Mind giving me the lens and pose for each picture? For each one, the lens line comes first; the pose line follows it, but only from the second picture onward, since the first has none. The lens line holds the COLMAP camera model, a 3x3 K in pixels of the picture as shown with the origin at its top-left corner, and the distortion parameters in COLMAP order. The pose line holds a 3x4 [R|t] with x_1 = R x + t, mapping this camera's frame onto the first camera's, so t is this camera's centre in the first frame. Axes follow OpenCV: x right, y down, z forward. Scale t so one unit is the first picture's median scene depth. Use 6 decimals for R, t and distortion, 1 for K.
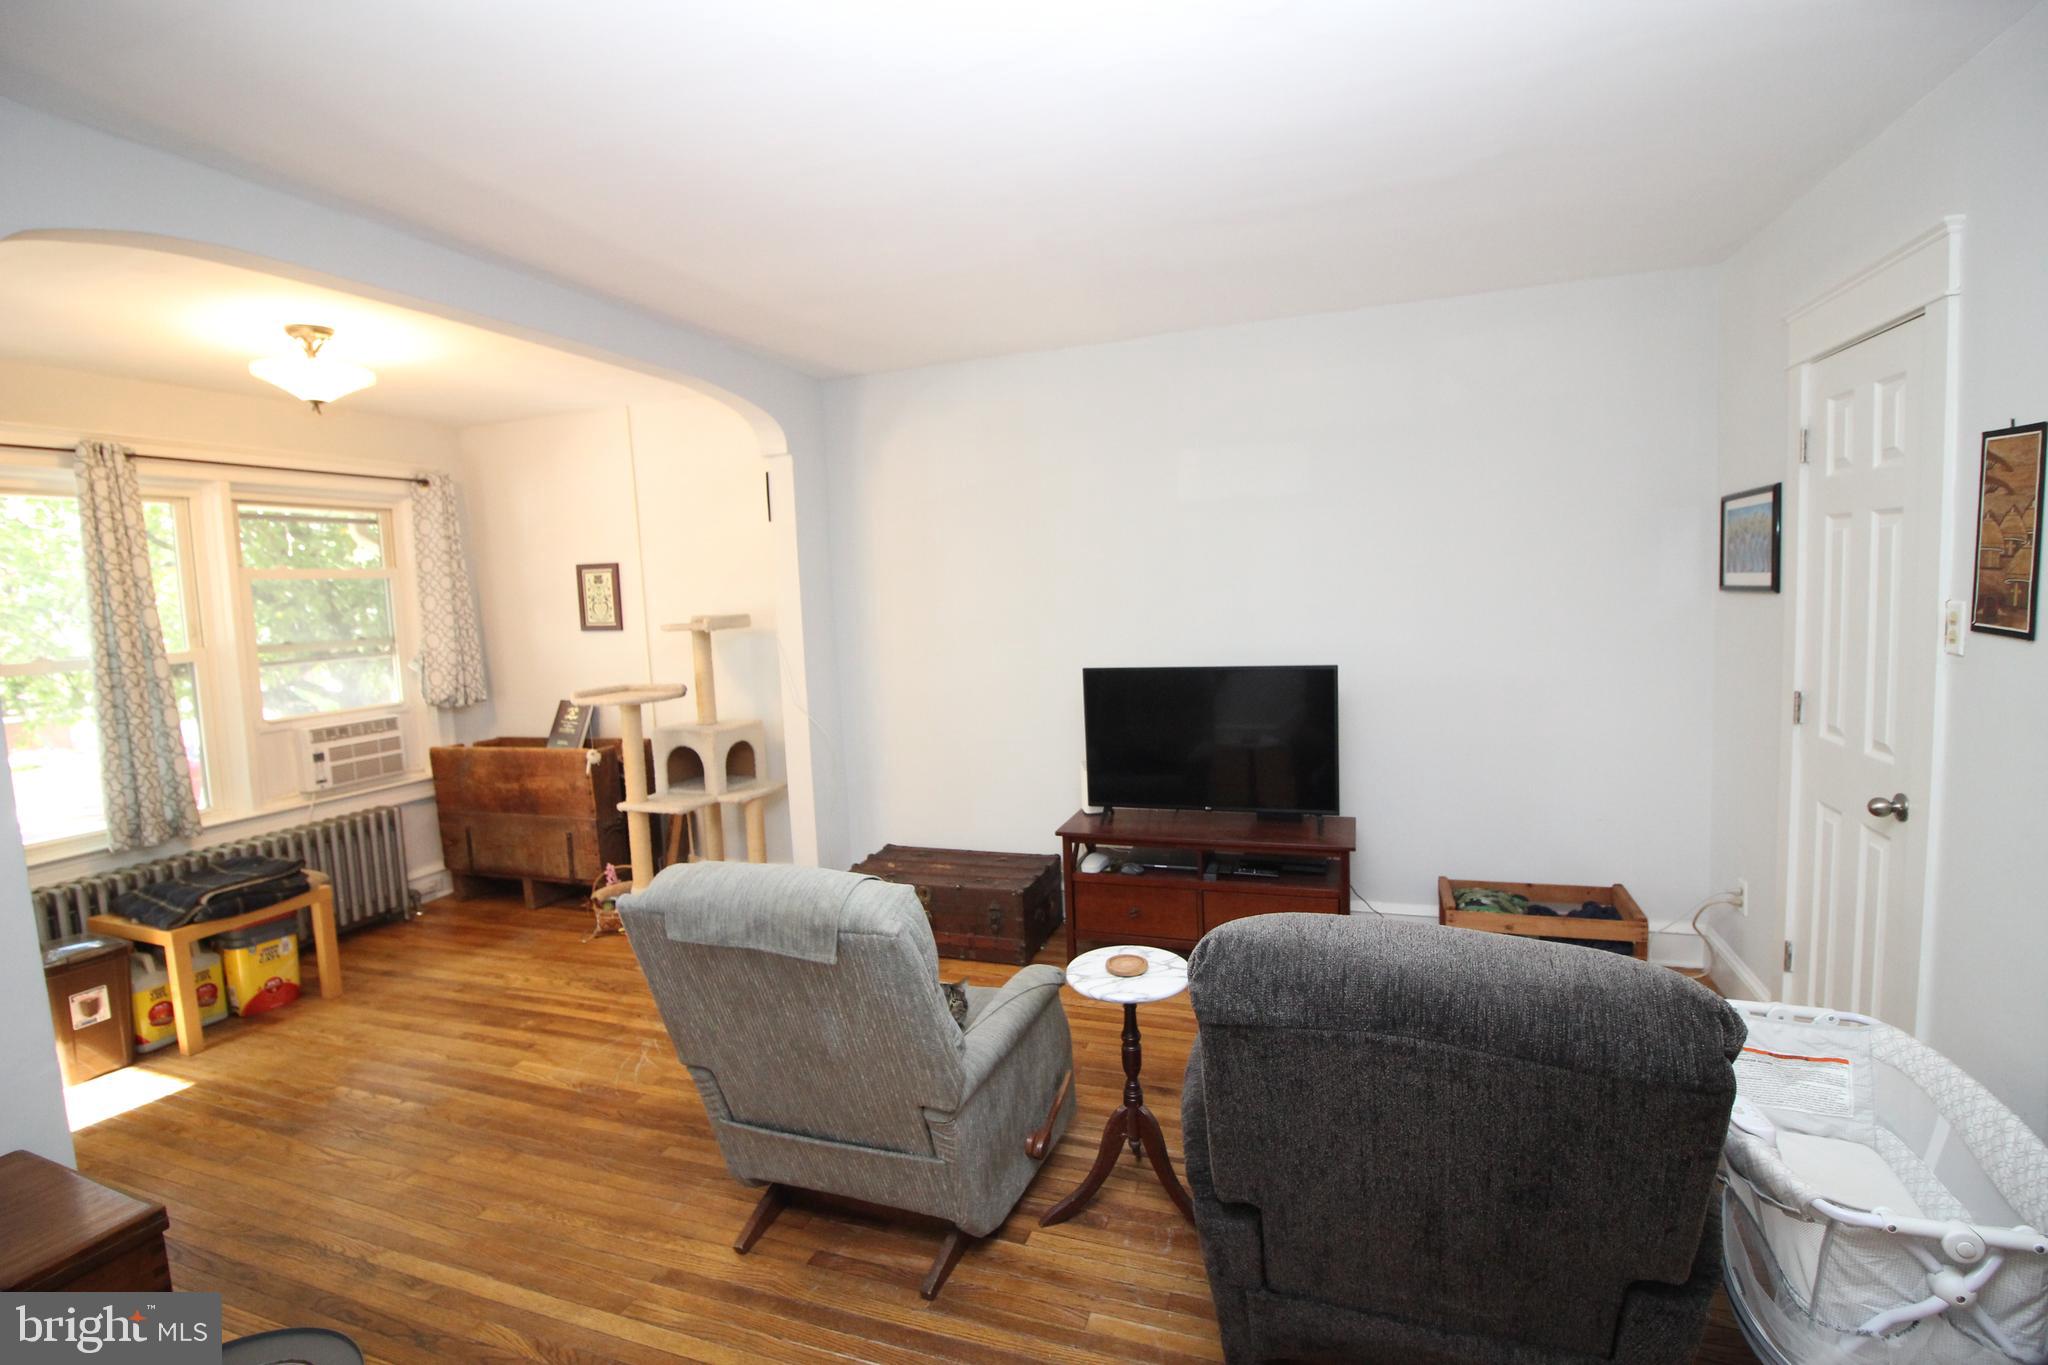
lens RADIAL K [[944.8, 0, 1033.8], [0, 944.8, 662.6], [0, 0, 1]] dist [0.001745, -0.016457]
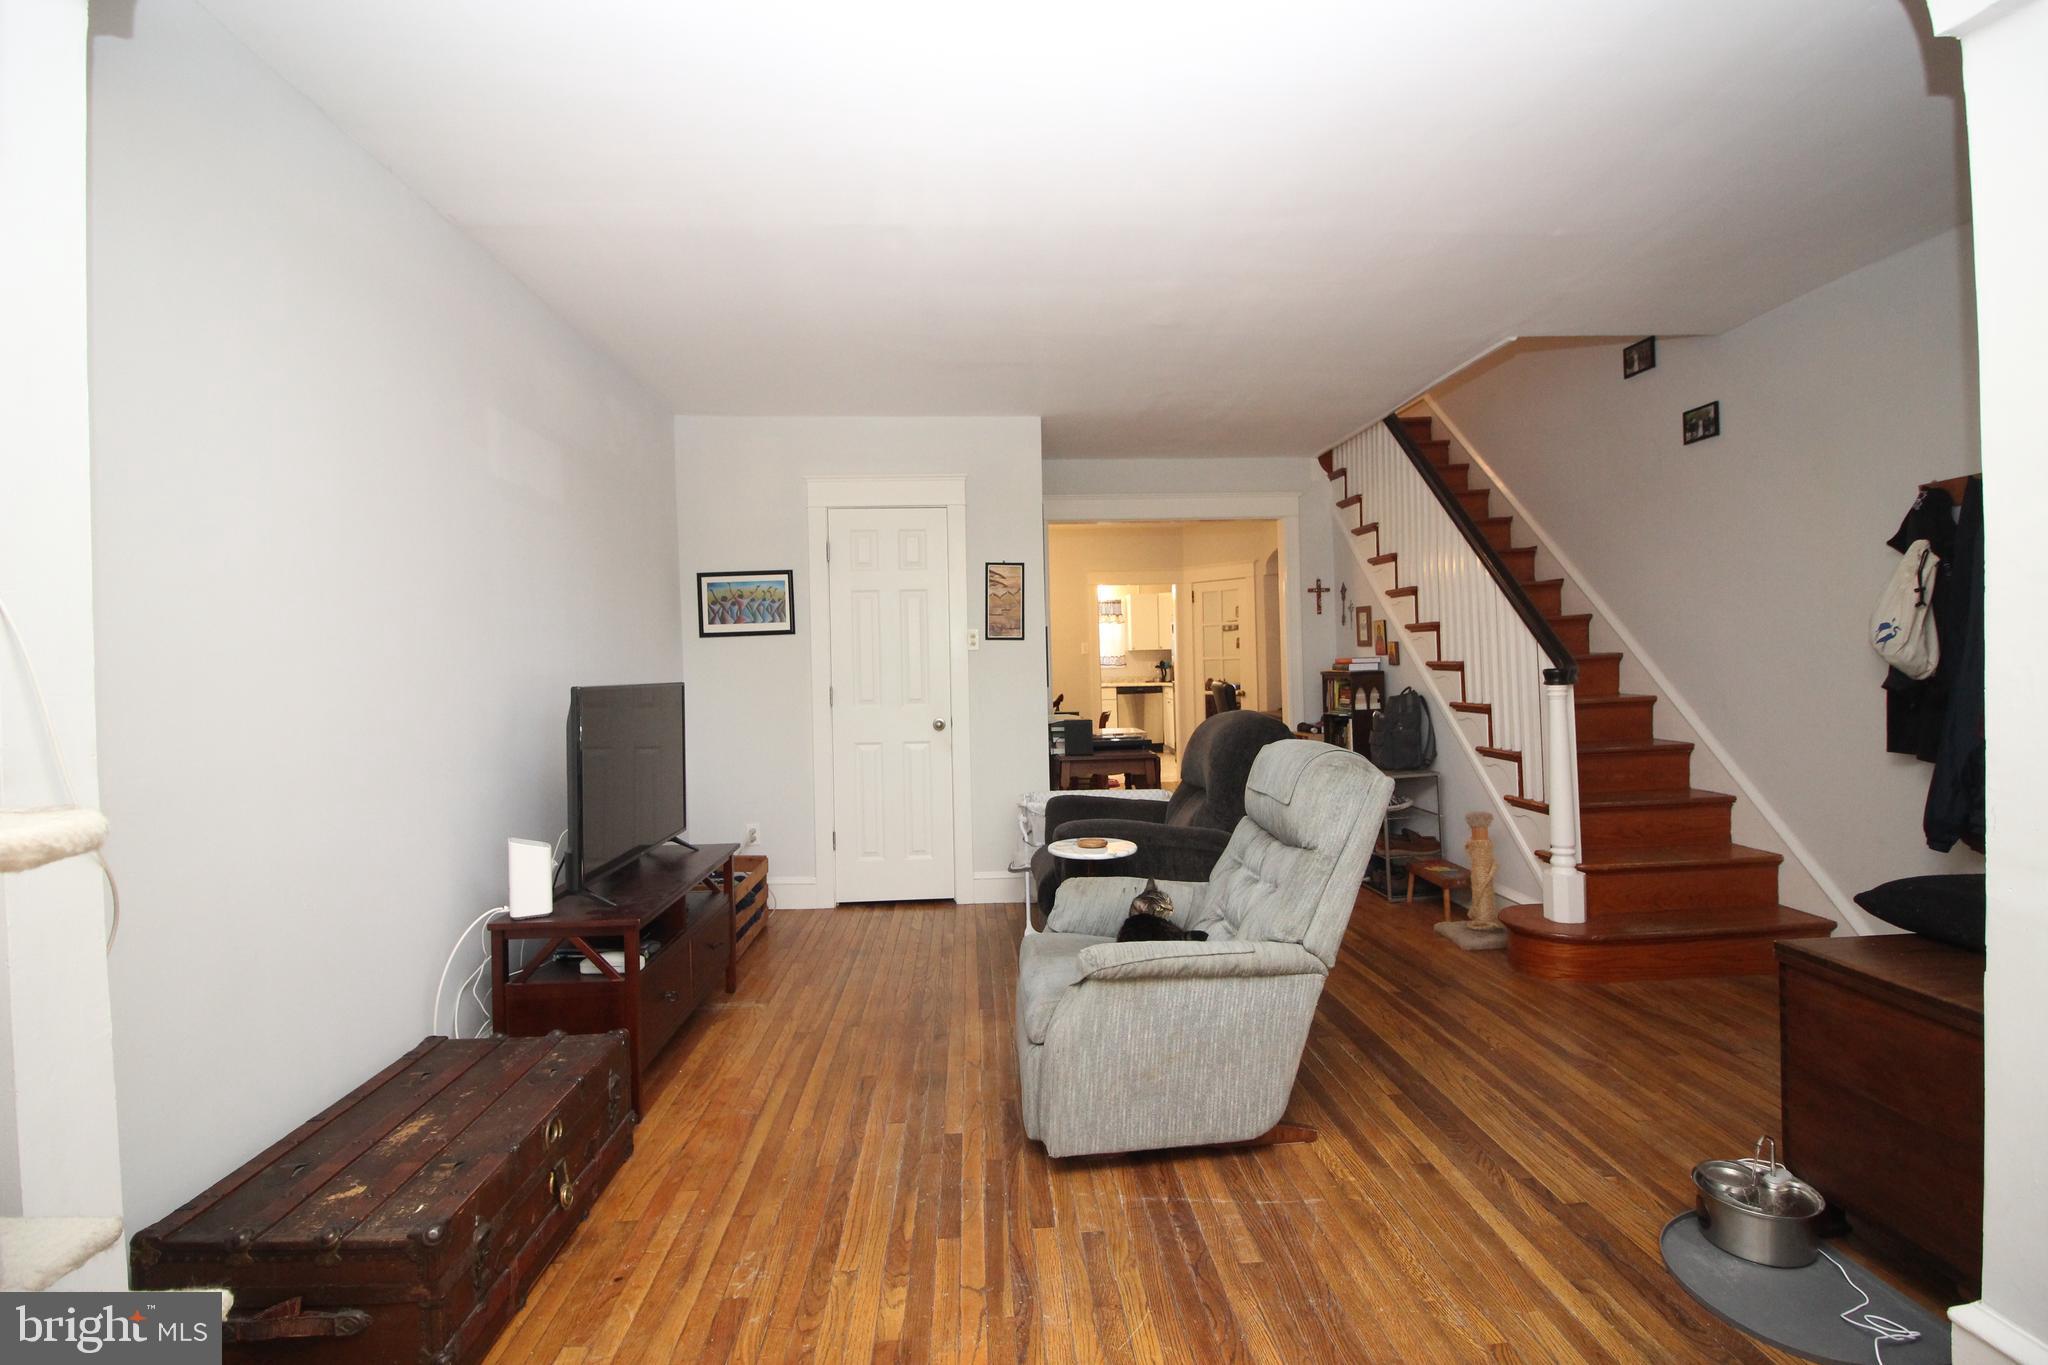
lens RADIAL K [[944.8, 0, 1033.8], [0, 944.8, 662.6], [0, 0, 1]] dist [0.001745, -0.016457]
pose [[-0.394880, 0.057496, 0.916932, -1.186348], [0.116893, 0.993073, -0.011930, 0.060729], [-0.911266, 0.102473, -0.398865, 1.636971]]
